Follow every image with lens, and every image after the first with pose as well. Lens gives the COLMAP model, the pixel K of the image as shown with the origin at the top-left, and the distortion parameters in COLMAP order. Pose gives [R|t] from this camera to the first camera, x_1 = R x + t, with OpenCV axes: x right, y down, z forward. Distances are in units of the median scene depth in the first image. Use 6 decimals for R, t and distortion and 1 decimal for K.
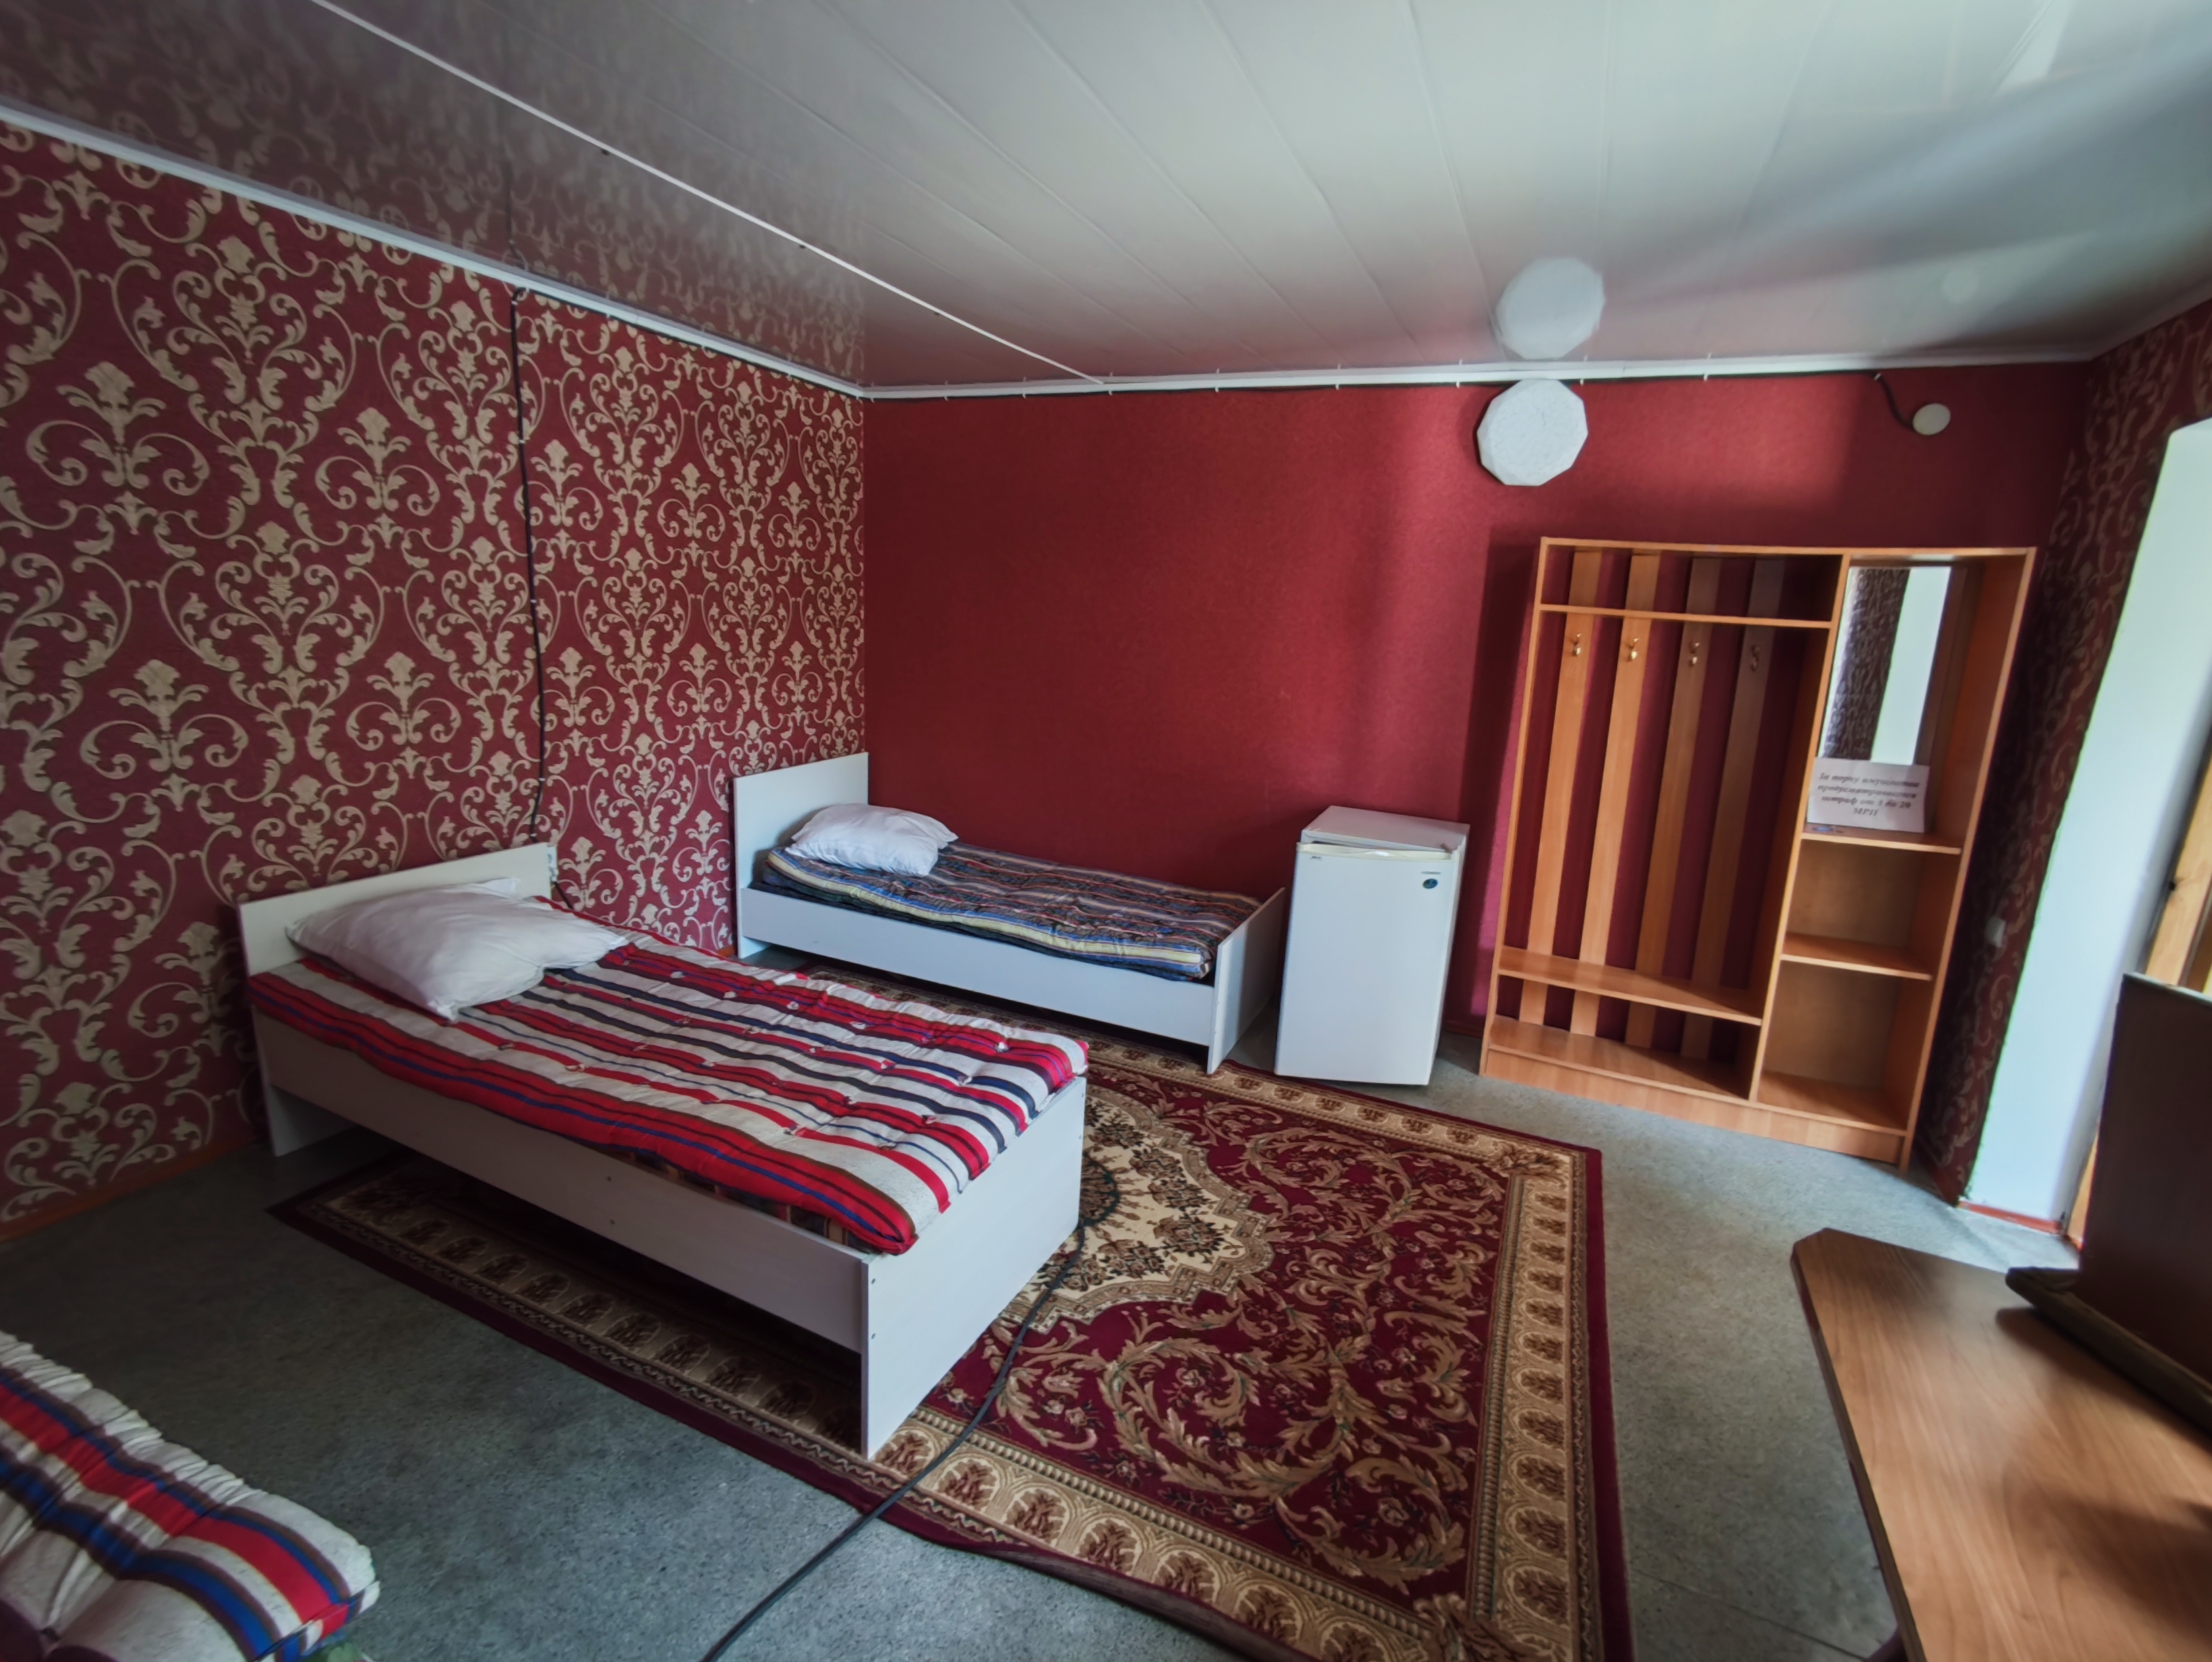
lens RADIAL K [[1011.4, 0, 1113.1], [0, 1011.4, 818.7], [0, 0, 1]] dist [-0.005355, 0.005529]
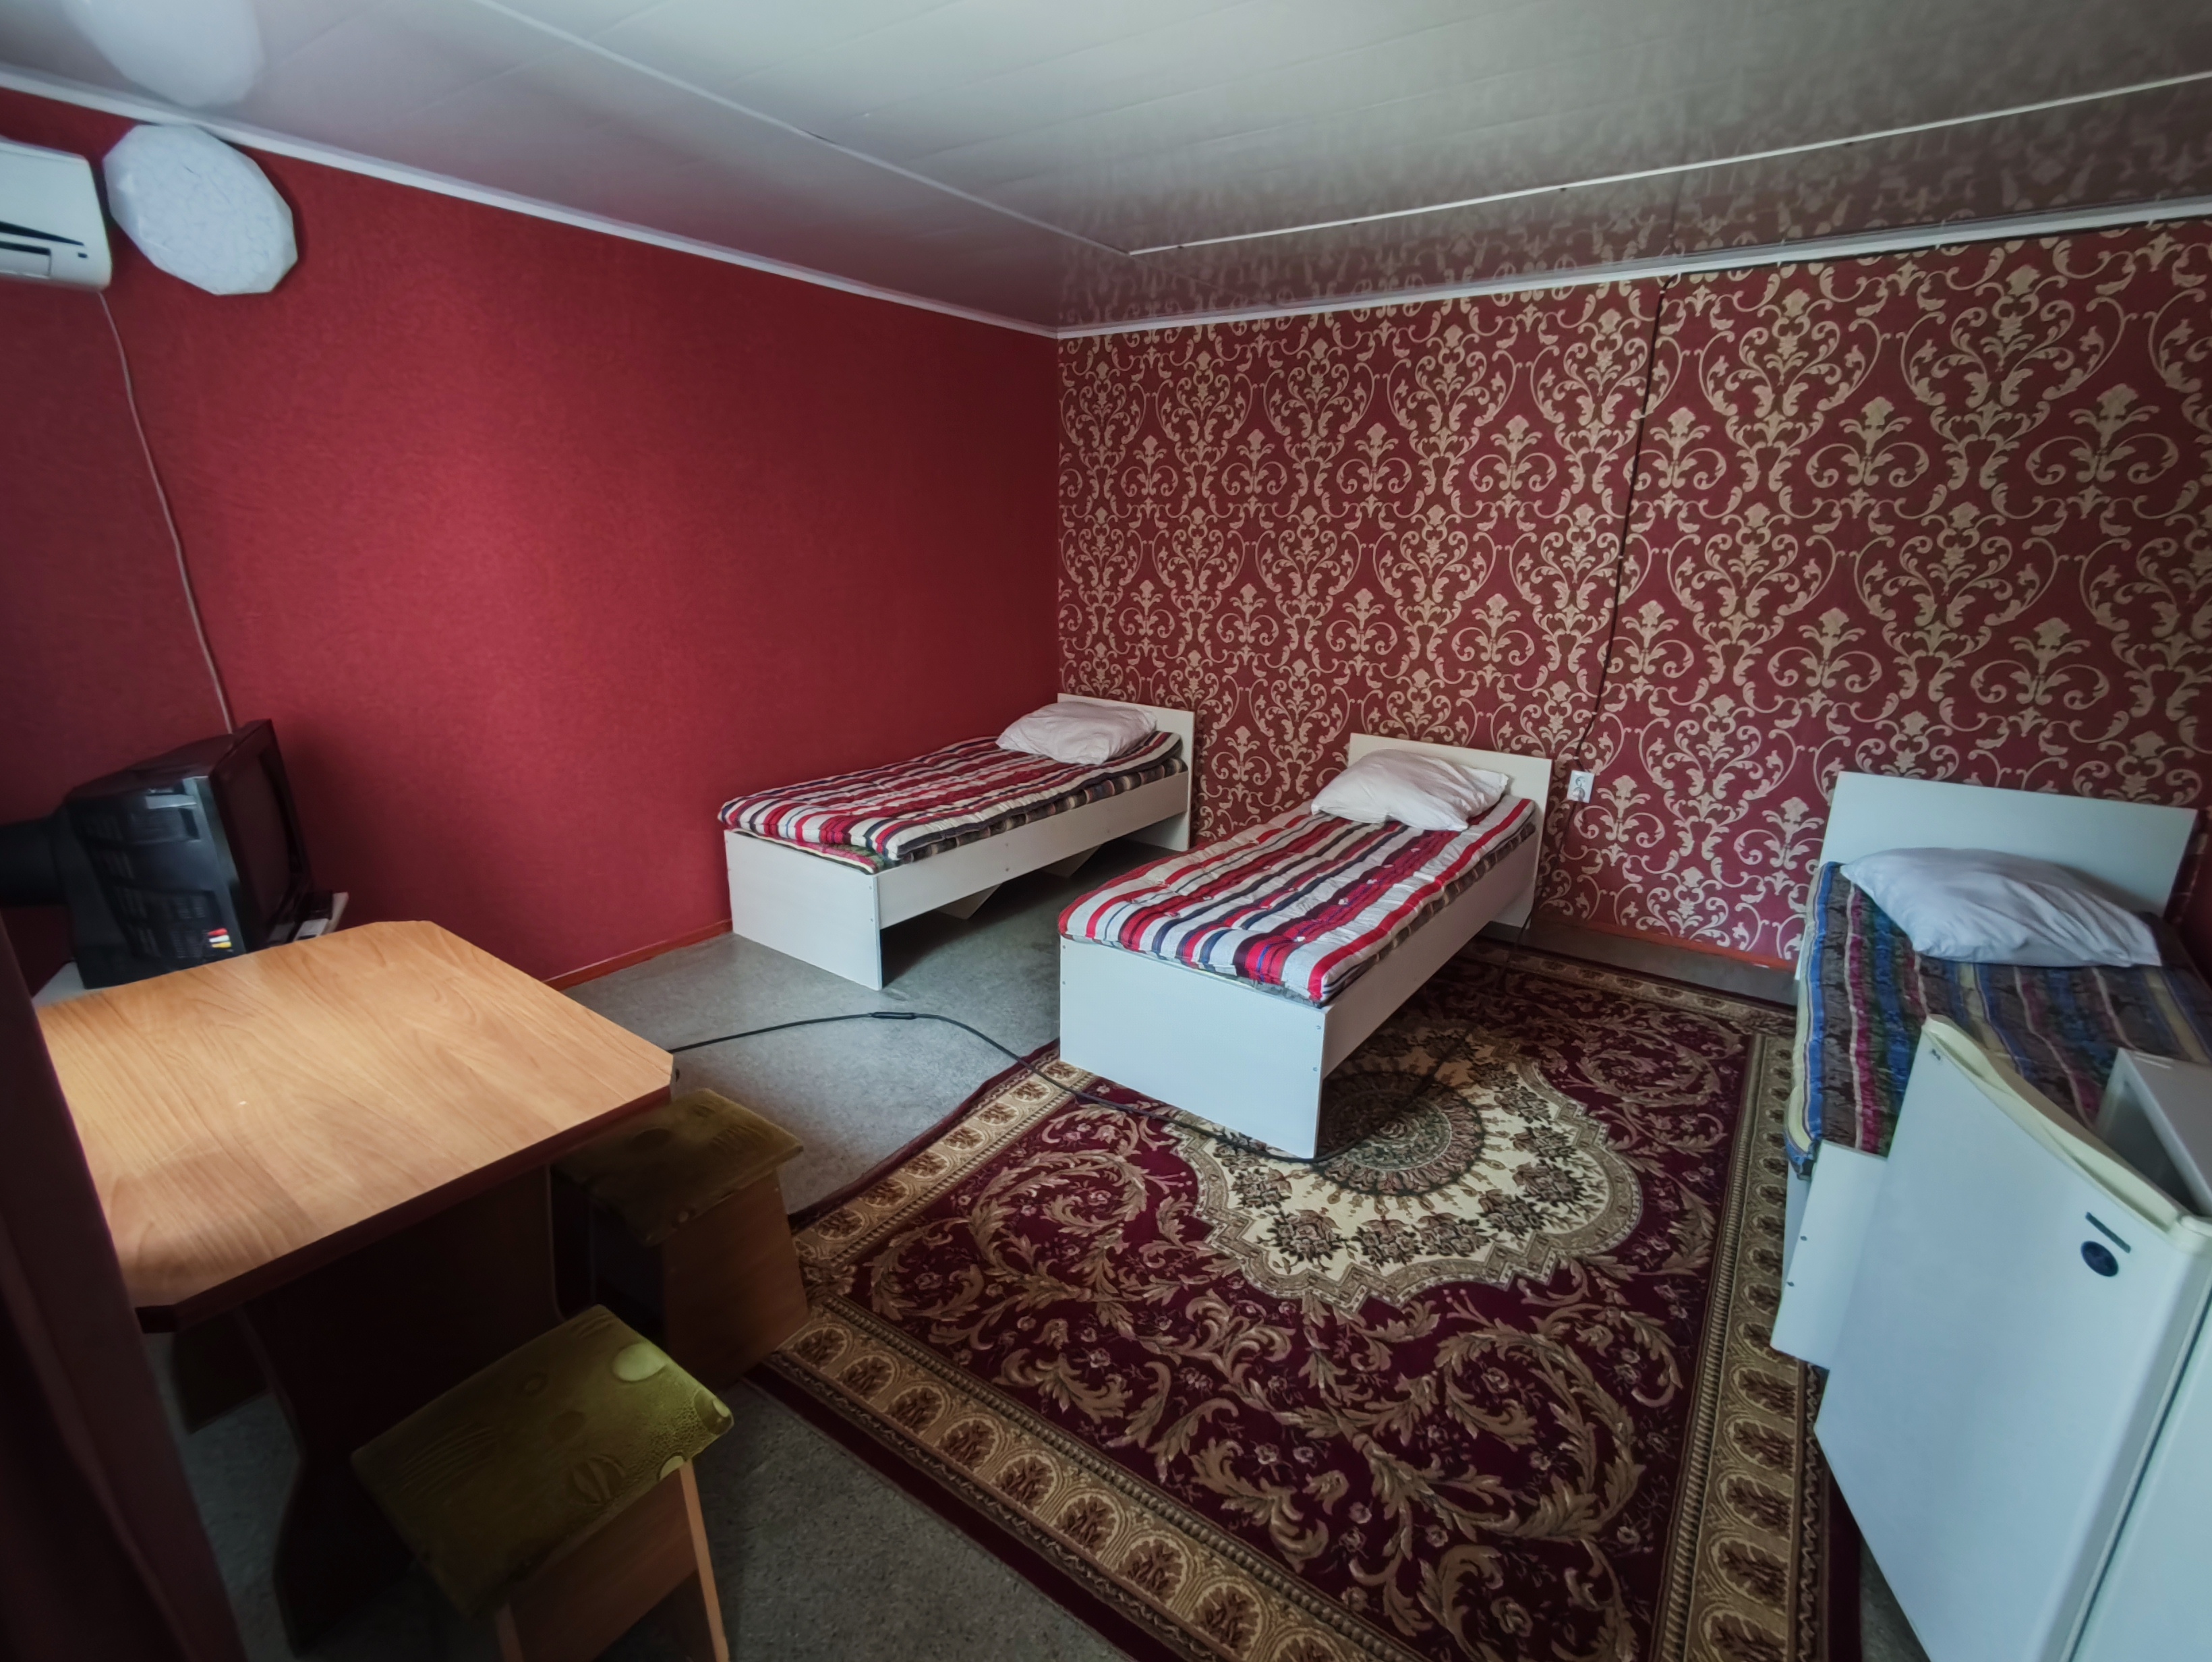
lens RADIAL K [[1011.4, 0, 1110.9], [0, 1011.4, 820.4], [0, 0, 1]] dist [-0.005355, 0.005529]
pose [[-0.183071, 0.216106, -0.959053, 0.785265], [-0.235981, 0.937359, 0.256263, -0.104697], [0.954358, 0.273232, -0.120606, 0.752858]]
